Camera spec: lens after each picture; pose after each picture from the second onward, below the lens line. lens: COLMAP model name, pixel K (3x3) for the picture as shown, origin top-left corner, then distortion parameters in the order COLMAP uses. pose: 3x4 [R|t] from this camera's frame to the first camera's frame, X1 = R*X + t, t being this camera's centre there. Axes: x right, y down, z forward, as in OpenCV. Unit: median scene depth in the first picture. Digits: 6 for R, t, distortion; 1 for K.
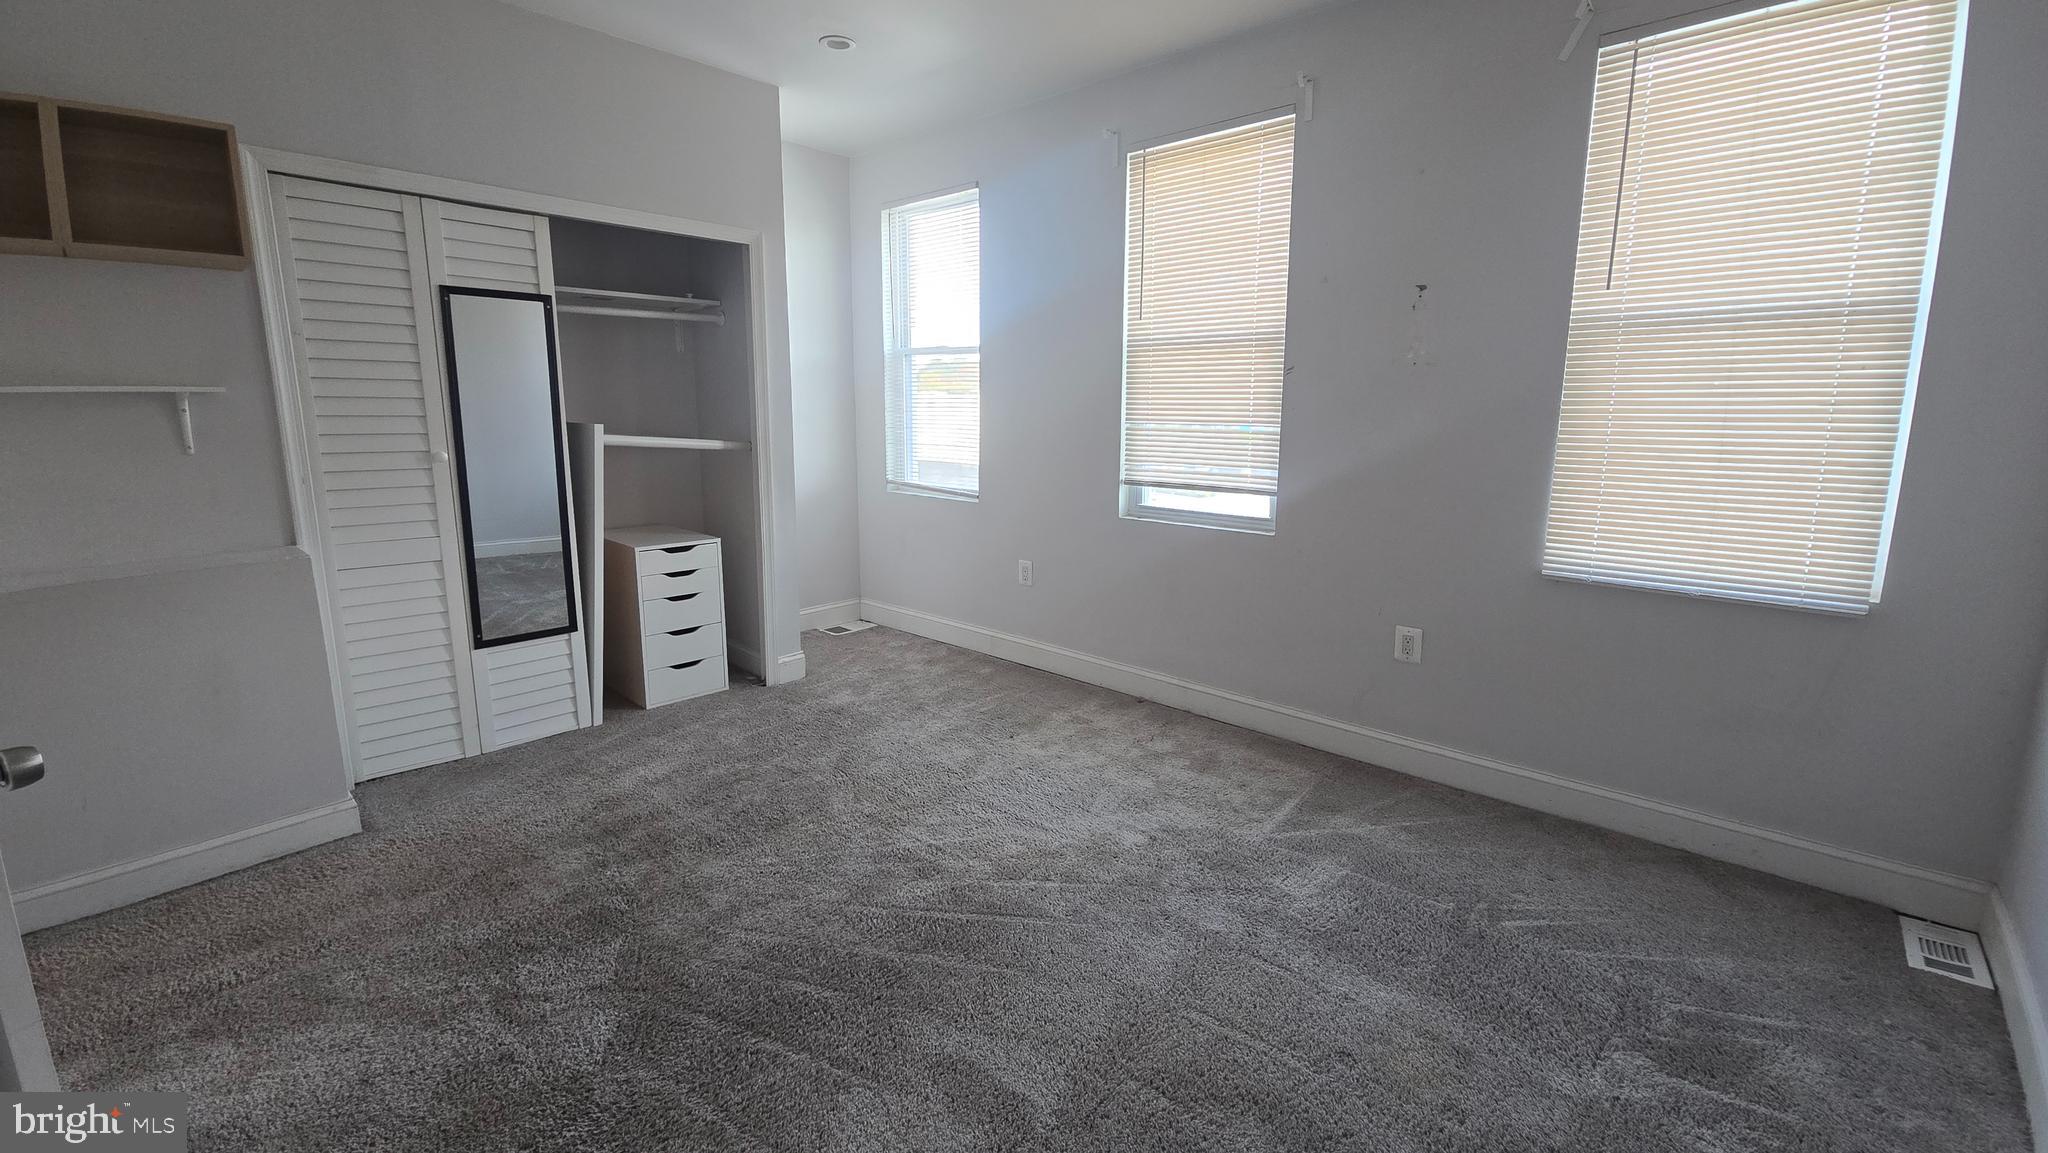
lens RADIAL K [[831.5, 0, 1041.6], [0, 831.5, 540.2], [0, 0, 1]] dist [0.020878, -0.011033]
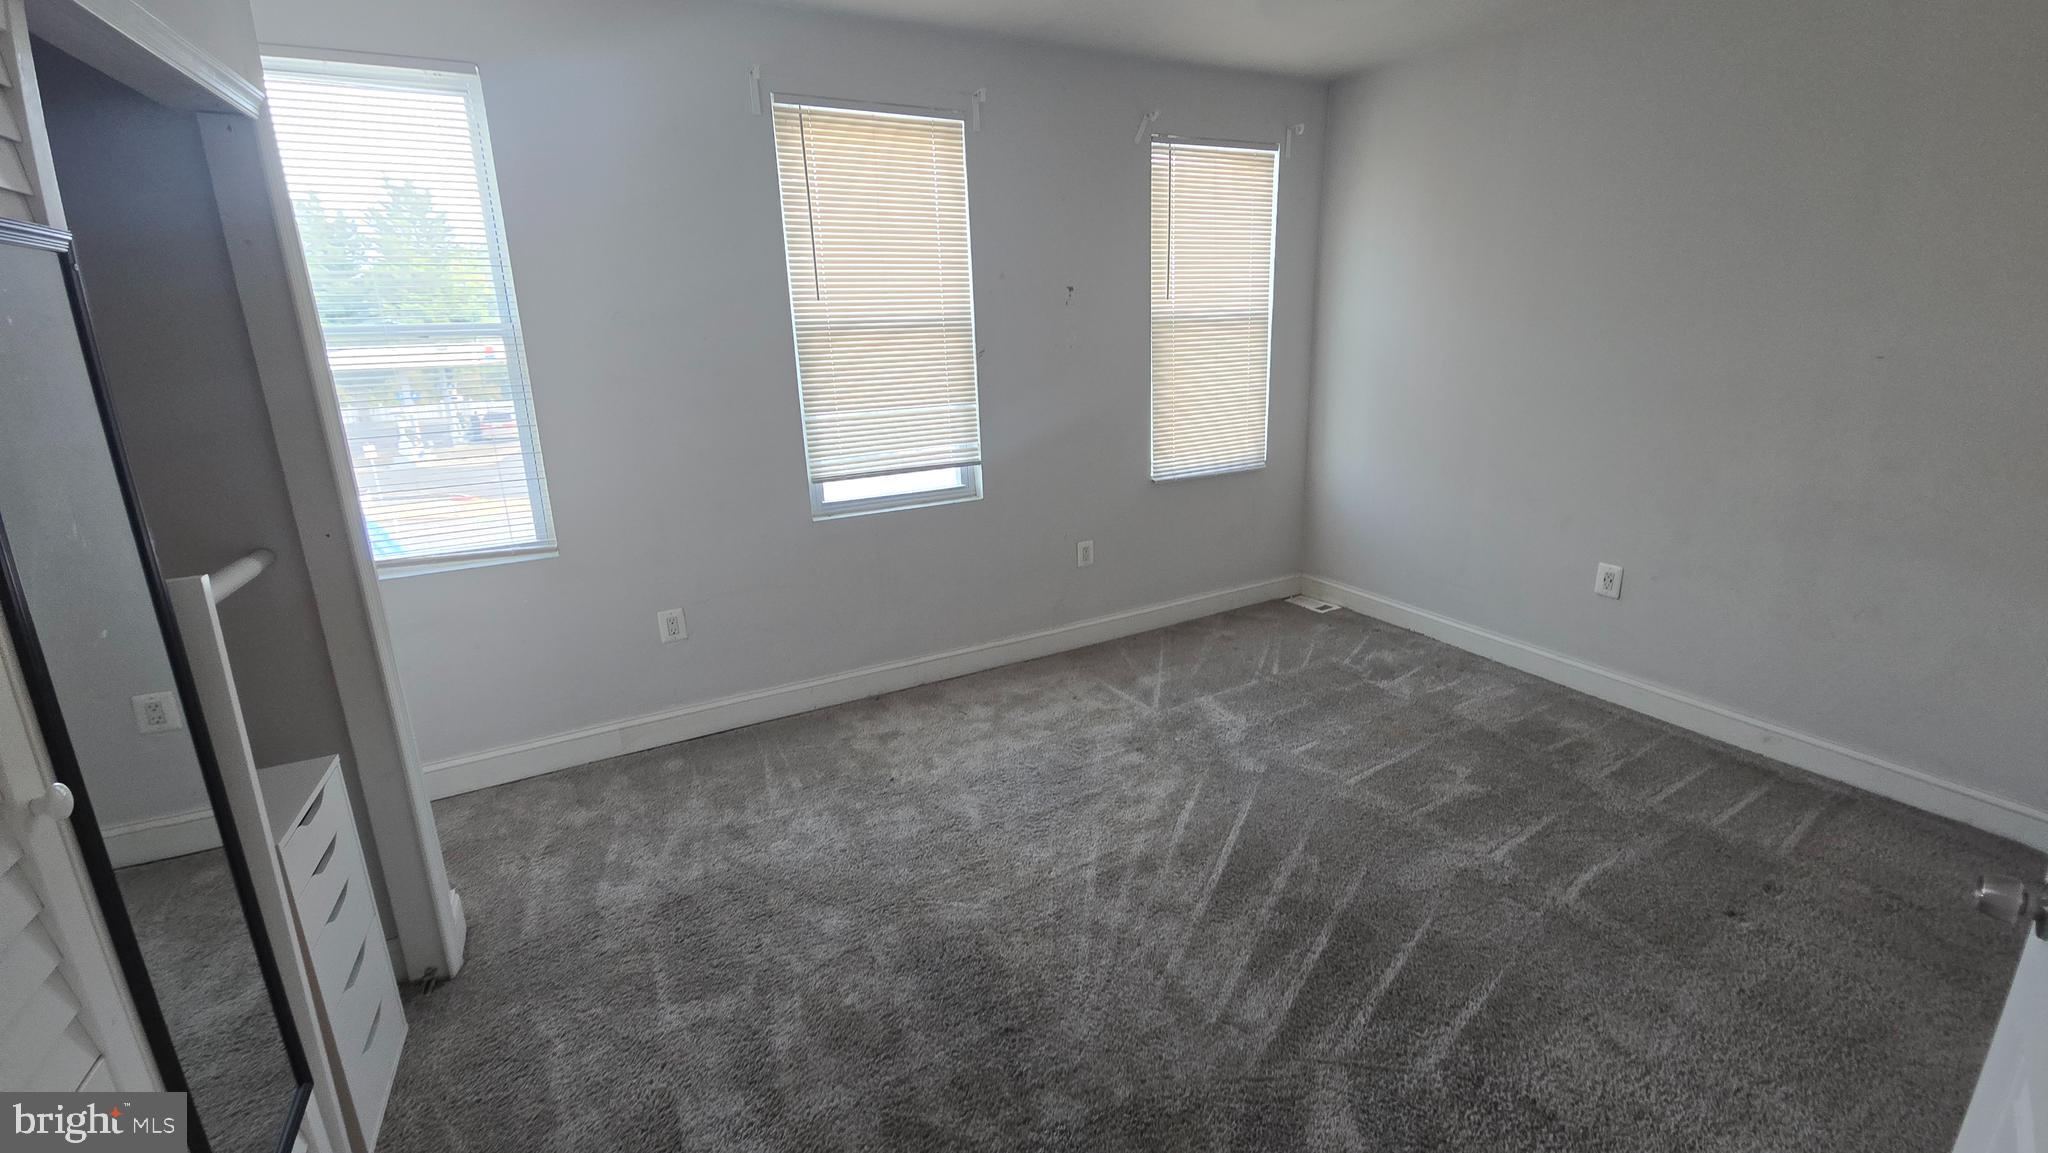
lens RADIAL K [[831.5, 0, 1041.6], [0, 831.5, 540.2], [0, 0, 1]] dist [0.020878, -0.011033]
pose [[0.347016, -0.249004, 0.904199, -0.765619], [0.184362, 0.963410, 0.194555, -0.163805], [-0.919560, 0.099186, 0.380226, 0.516805]]
